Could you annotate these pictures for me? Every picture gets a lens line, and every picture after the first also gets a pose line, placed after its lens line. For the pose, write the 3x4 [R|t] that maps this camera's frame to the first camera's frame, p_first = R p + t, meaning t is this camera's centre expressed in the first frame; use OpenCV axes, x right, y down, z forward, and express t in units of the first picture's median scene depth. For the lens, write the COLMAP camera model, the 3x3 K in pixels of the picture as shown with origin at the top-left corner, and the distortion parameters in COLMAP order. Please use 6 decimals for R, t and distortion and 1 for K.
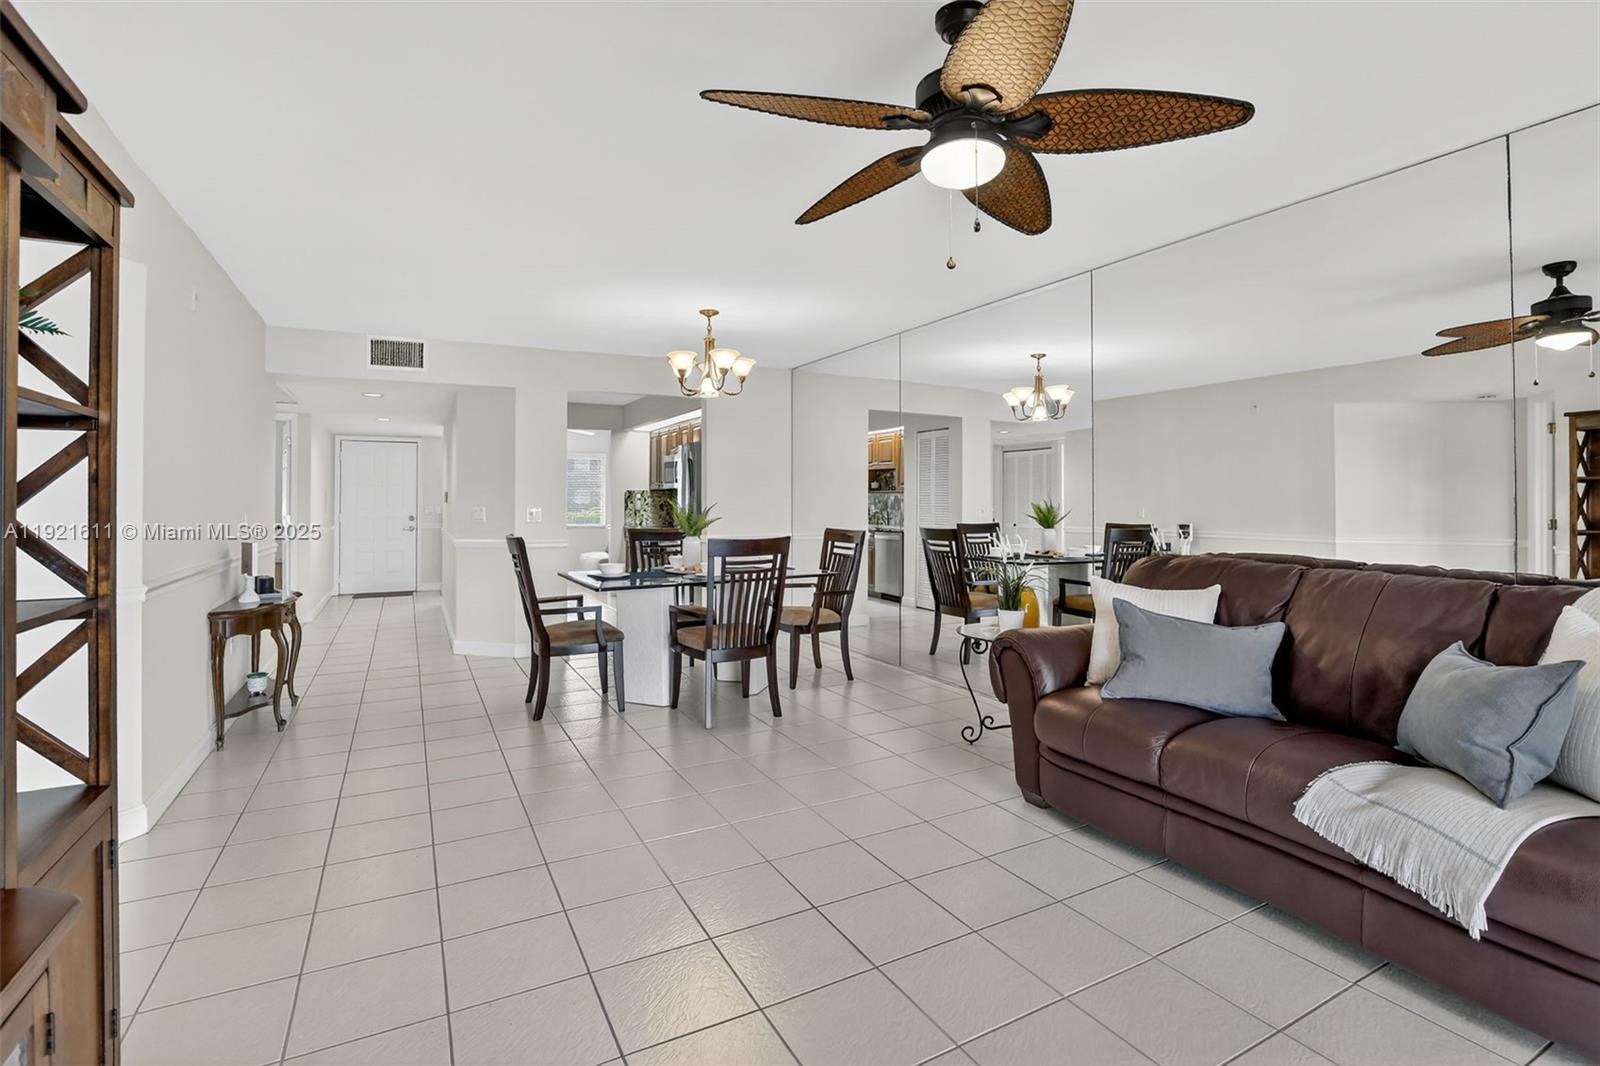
lens RADIAL K [[752.7, 0, 822.1], [0, 752.7, 502.0], [0, 0, 1]] dist [-0.018943, 0.000567]
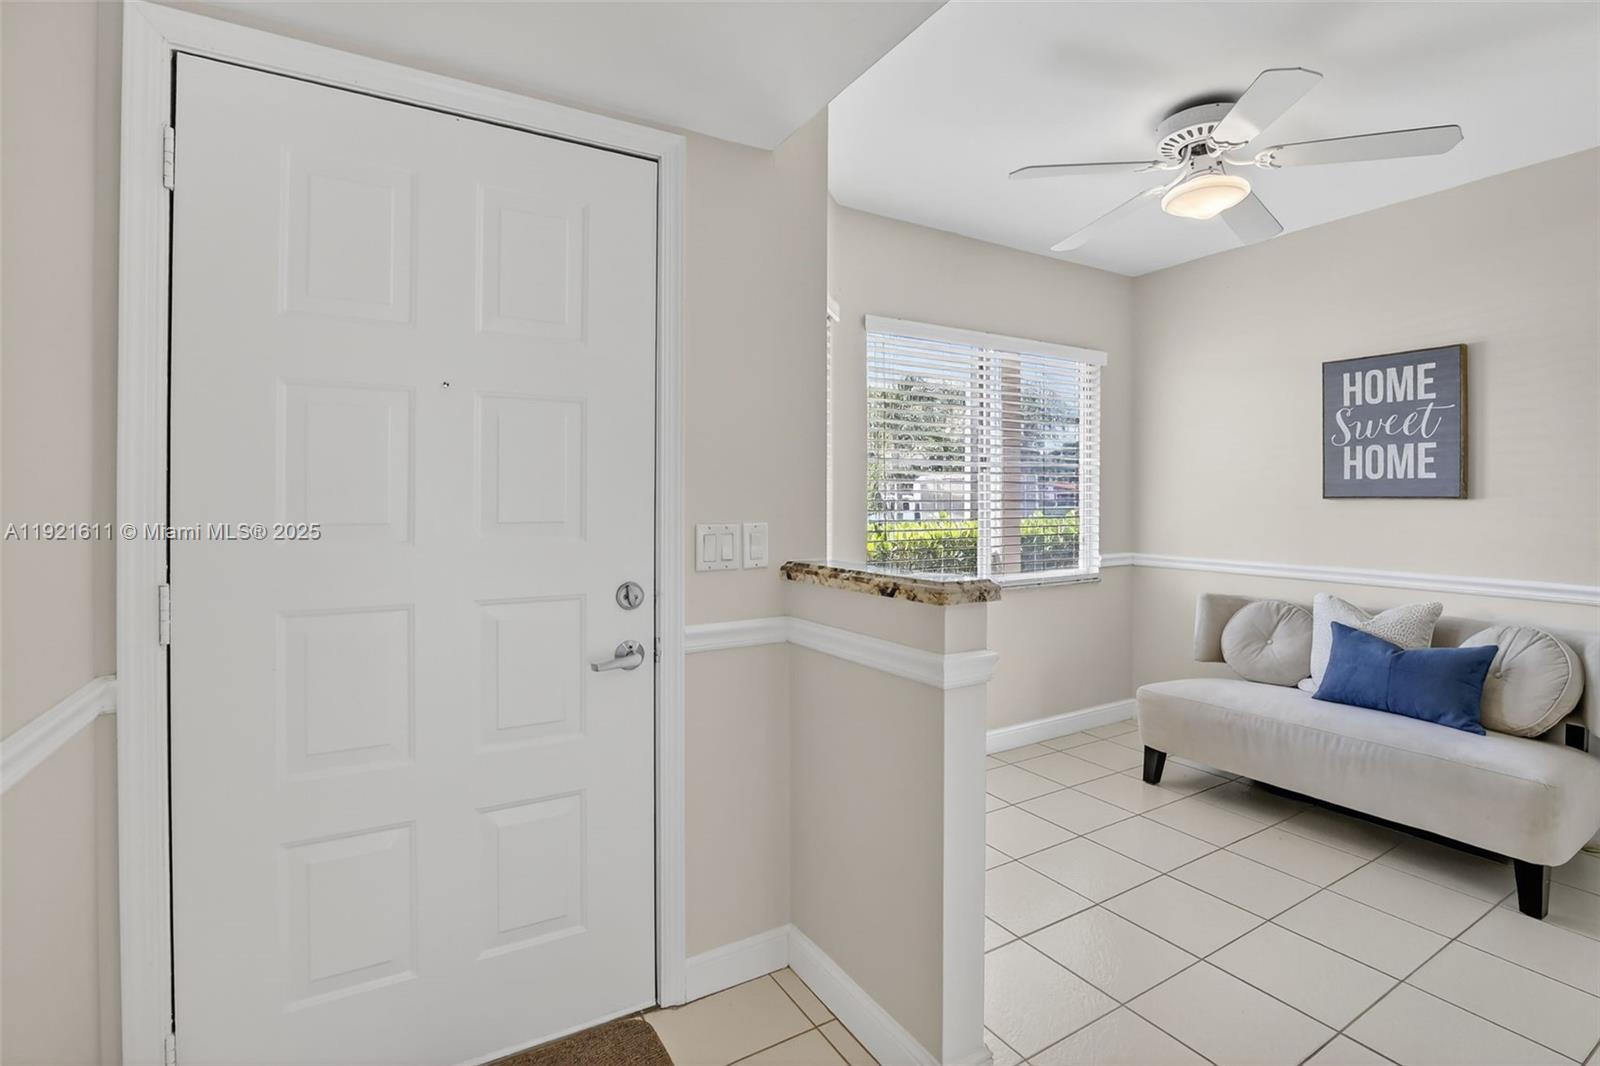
lens RADIAL K [[752.7, 0, 822.1], [0, 752.7, 502.0], [0, 0, 1]] dist [-0.018943, 0.000567]
pose [[0.998323, 0.001043, 0.057878, -0.582036], [-0.001944, 0.999878, 0.015519, -0.002390], [-0.057854, -0.015605, 0.998203, 0.934976]]
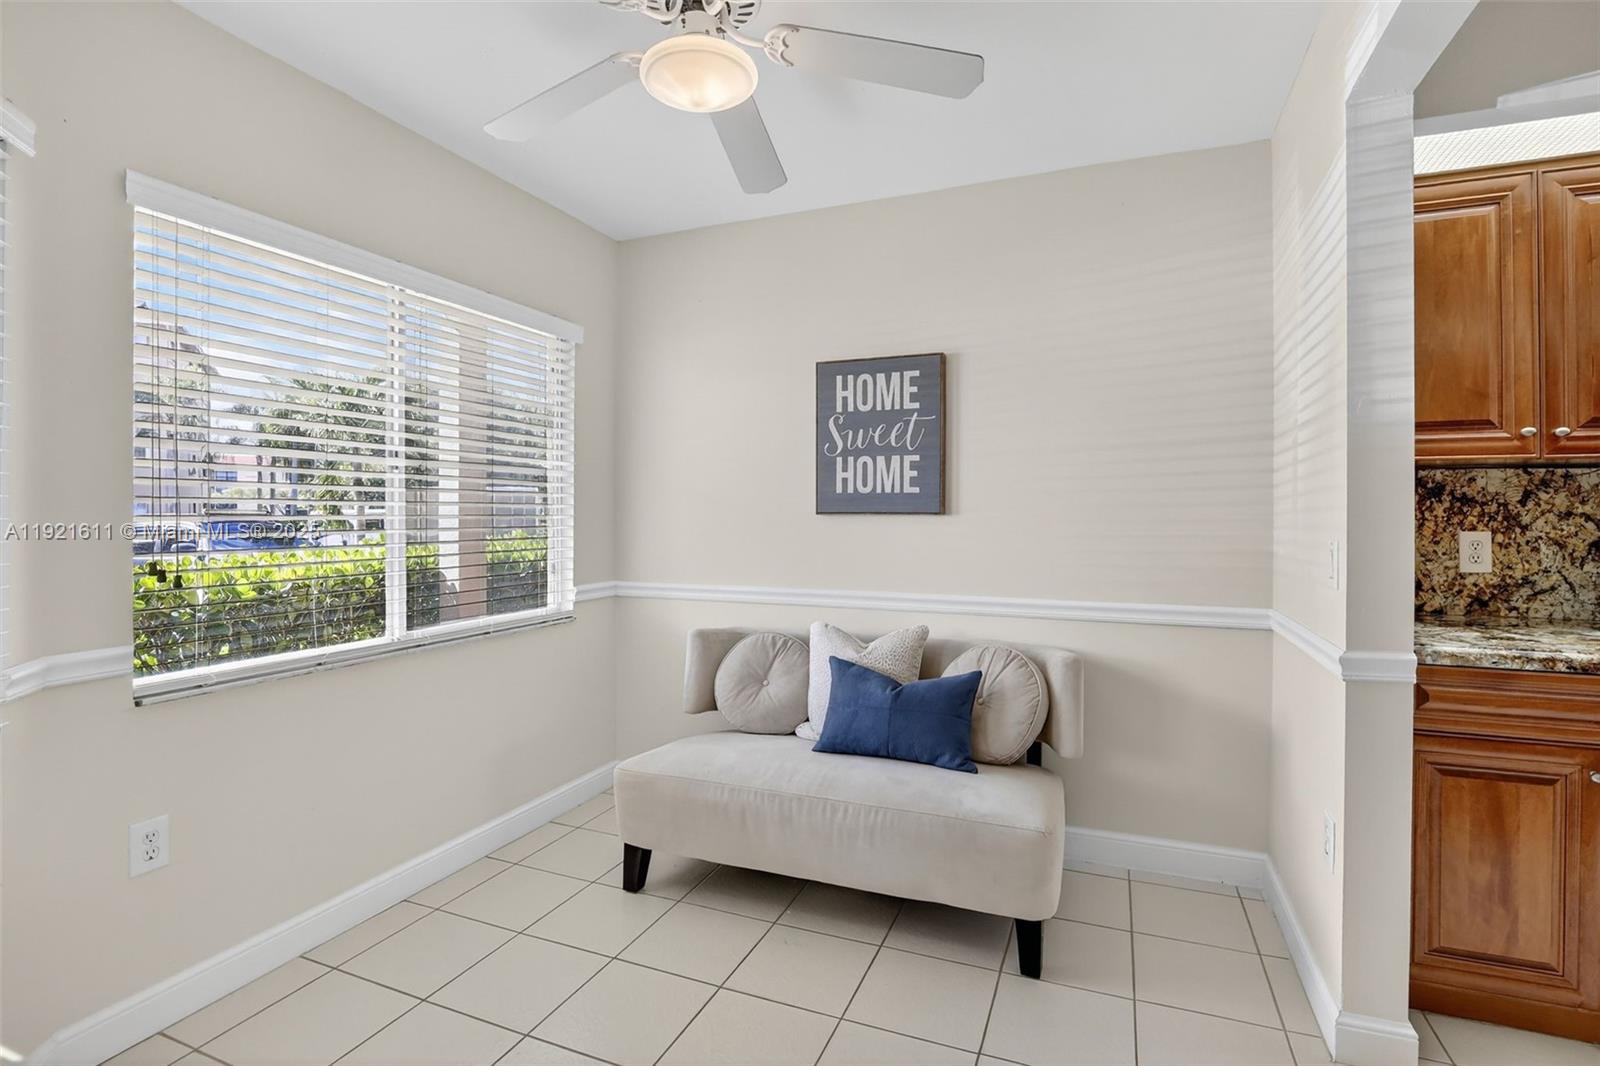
lens RADIAL K [[742.7, 0, 821.7], [0, 742.7, 519.3], [0, 0, 1]] dist [-0.032391, 0.007495]
pose [[0.768974, 0.000531, 0.639280, -0.523774], [-0.009700, 0.999894, 0.010837, -0.000316], [-0.639207, -0.014534, 0.768898, 1.031540]]
